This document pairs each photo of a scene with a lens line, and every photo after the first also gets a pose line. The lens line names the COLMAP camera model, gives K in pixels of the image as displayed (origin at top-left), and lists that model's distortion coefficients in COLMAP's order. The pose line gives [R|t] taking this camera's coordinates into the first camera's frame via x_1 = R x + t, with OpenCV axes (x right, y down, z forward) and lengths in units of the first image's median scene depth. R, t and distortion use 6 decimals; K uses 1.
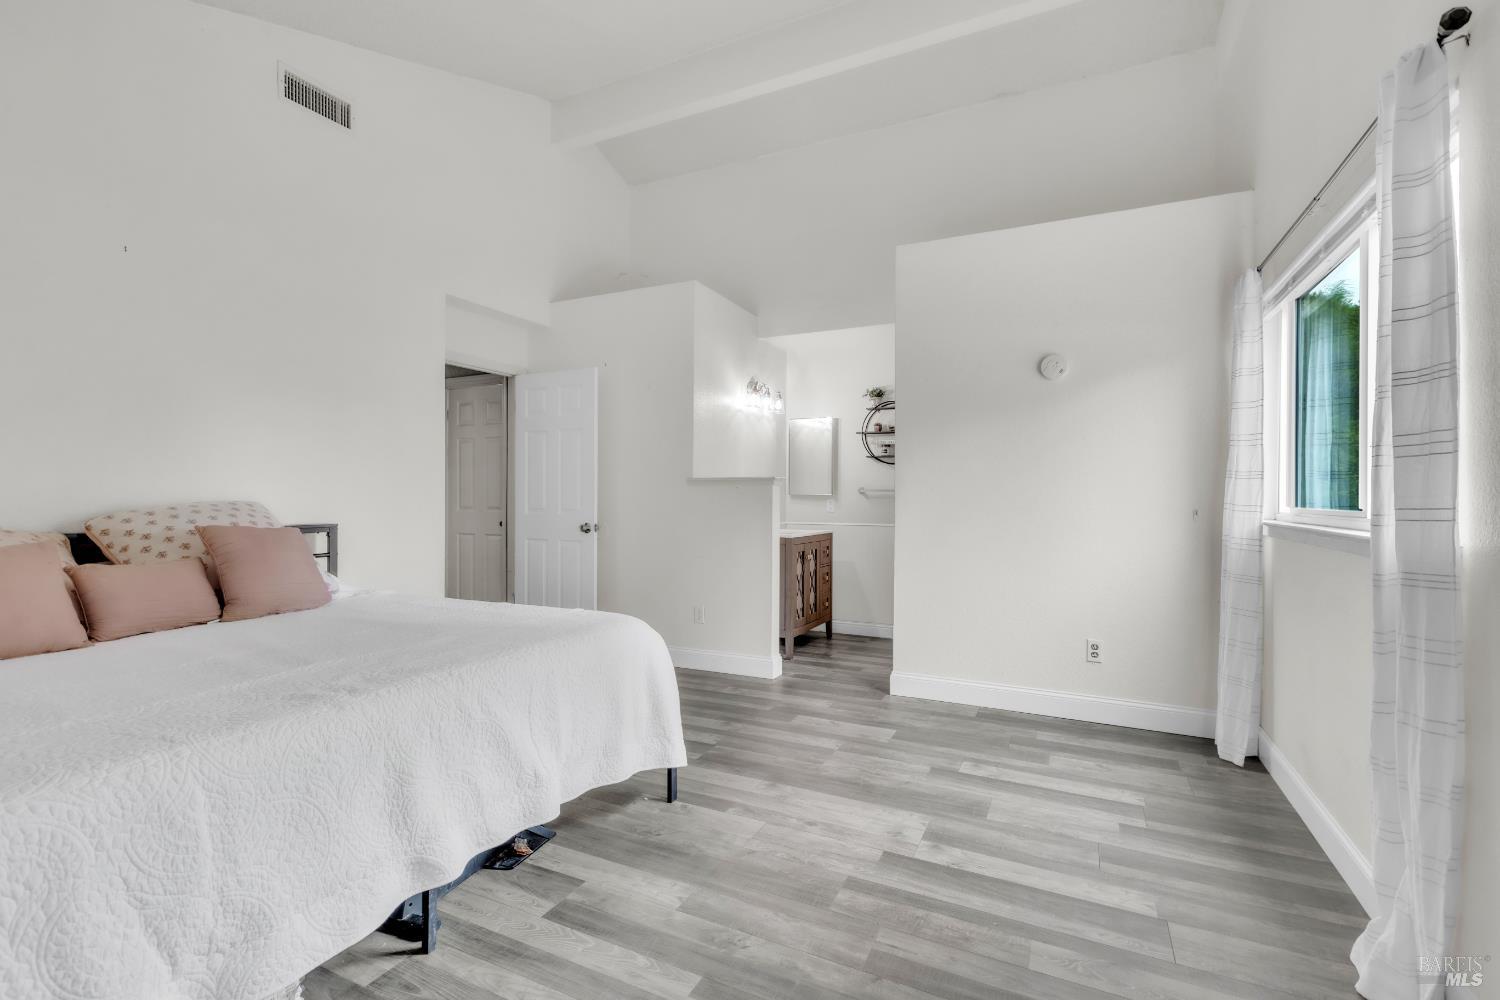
lens RADIAL K [[679.3, 0, 746.6], [0, 679.3, 498.8], [0, 0, 1]] dist [0.009007, -0.008445]
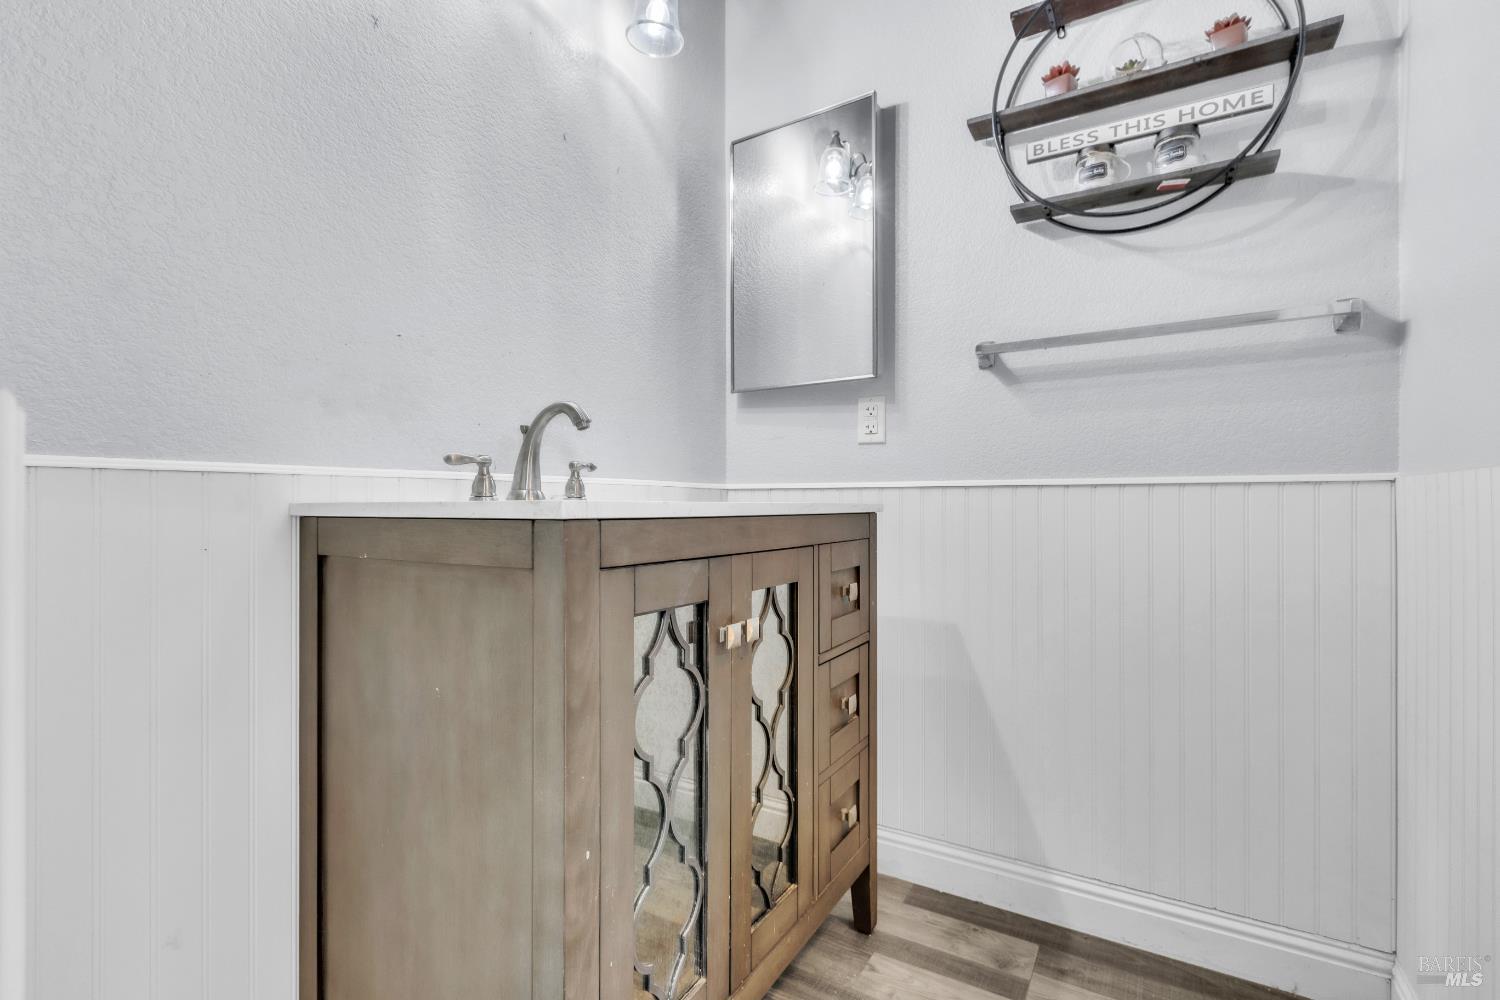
lens RADIAL K [[679.3, 0, 746.6], [0, 679.3, 498.8], [0, 0, 1]] dist [0.009007, -0.008445]
pose [[0.997287, -0.002047, -0.073578, 0.130771], [0.001486, 0.999969, -0.007682, 0.062947], [0.073591, 0.007552, 0.997260, 1.004595]]
